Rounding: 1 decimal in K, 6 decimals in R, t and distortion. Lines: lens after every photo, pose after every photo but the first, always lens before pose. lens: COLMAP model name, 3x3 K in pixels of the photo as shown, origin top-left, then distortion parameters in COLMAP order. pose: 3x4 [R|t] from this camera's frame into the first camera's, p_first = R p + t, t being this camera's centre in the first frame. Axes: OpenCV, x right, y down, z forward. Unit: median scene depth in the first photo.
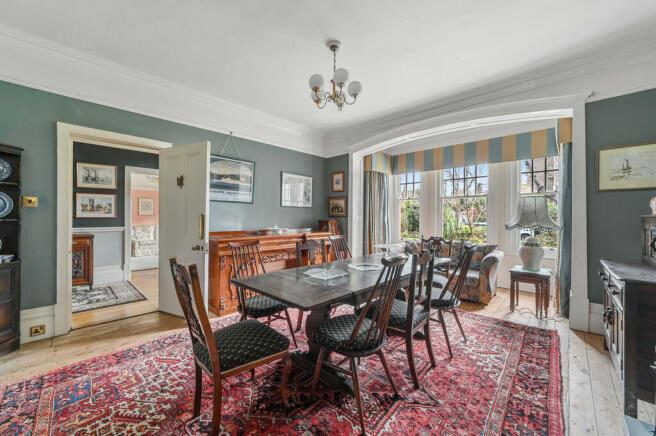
lens RADIAL K [[255.6, 0, 329.1], [0, 255.6, 216.1], [0, 0, 1]] dist [-0.011187, 0.002629]
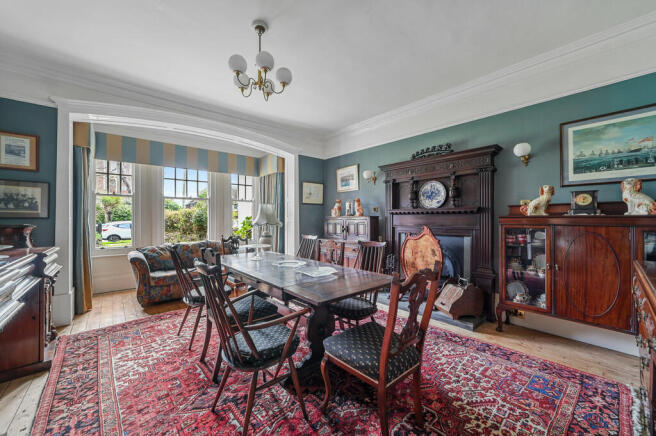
lens RADIAL K [[255.6, 0, 324.3], [0, 255.6, 216.3], [0, 0, 1]] dist [-0.011187, 0.002629]
pose [[0.113339, 0.008839, 0.993517, -0.893850], [0.004115, 0.999948, -0.009365, 0.013400], [-0.993548, 0.005150, 0.113296, 0.721567]]
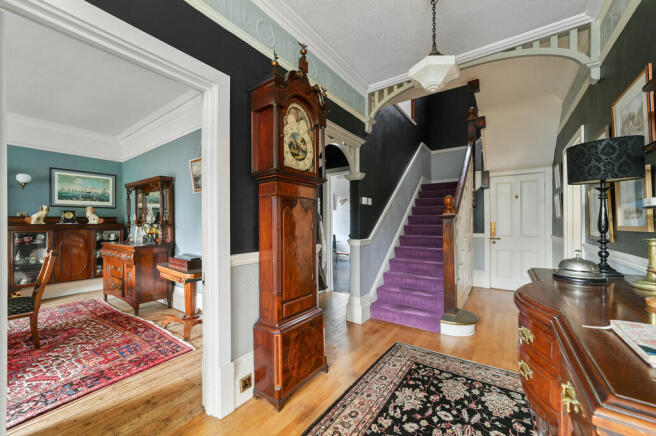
lens RADIAL K [[255.6, 0, 331.3], [0, 255.6, 220.7], [0, 0, 1]] dist [-0.011187, 0.002629]
pose [[-0.989772, 0.007482, -0.142463, -1.385765], [0.007758, 0.999969, -0.001385, -0.000552], [0.142448, -0.002476, -0.989799, 1.842775]]
